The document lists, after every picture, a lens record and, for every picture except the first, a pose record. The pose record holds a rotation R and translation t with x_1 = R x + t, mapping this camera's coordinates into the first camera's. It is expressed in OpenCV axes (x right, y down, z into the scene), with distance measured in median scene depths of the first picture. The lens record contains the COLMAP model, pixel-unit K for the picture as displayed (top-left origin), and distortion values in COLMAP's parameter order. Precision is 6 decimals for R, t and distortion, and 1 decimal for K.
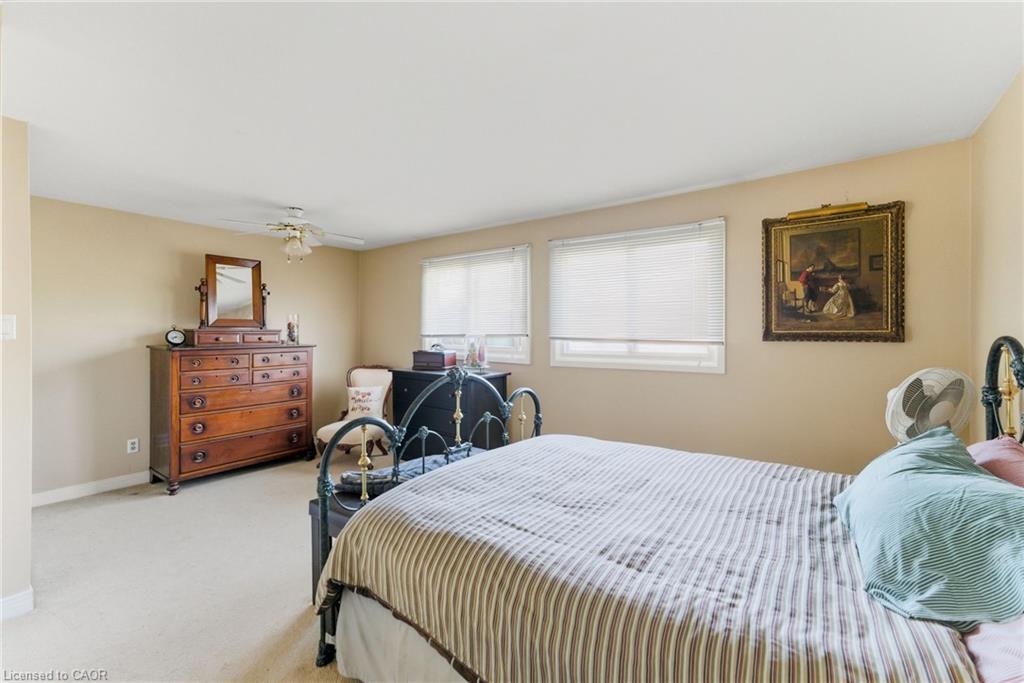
lens RADIAL K [[425.1, 0, 517.7], [0, 425.1, 344.3], [0, 0, 1]] dist [-0.001203, 0.015758]
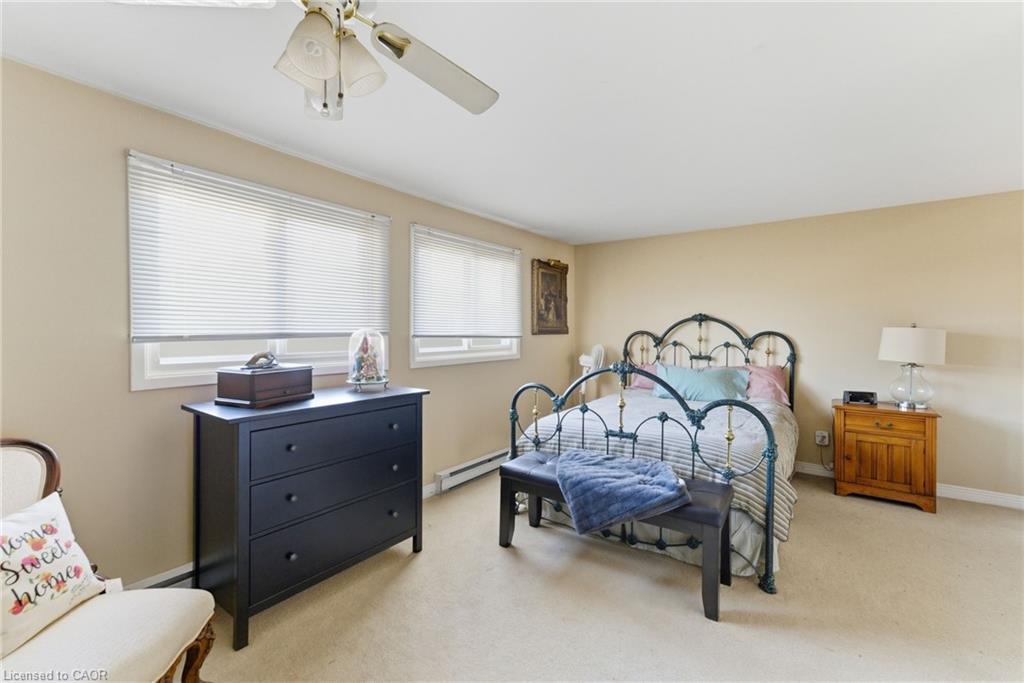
lens RADIAL K [[425.1, 0, 517.7], [0, 425.1, 344.3], [0, 0, 1]] dist [-0.001203, 0.015758]
pose [[0.035445, -0.039140, 0.998605, -0.975685], [0.029809, 0.998830, 0.038090, -0.032595], [-0.998927, 0.028417, 0.036570, 0.958120]]
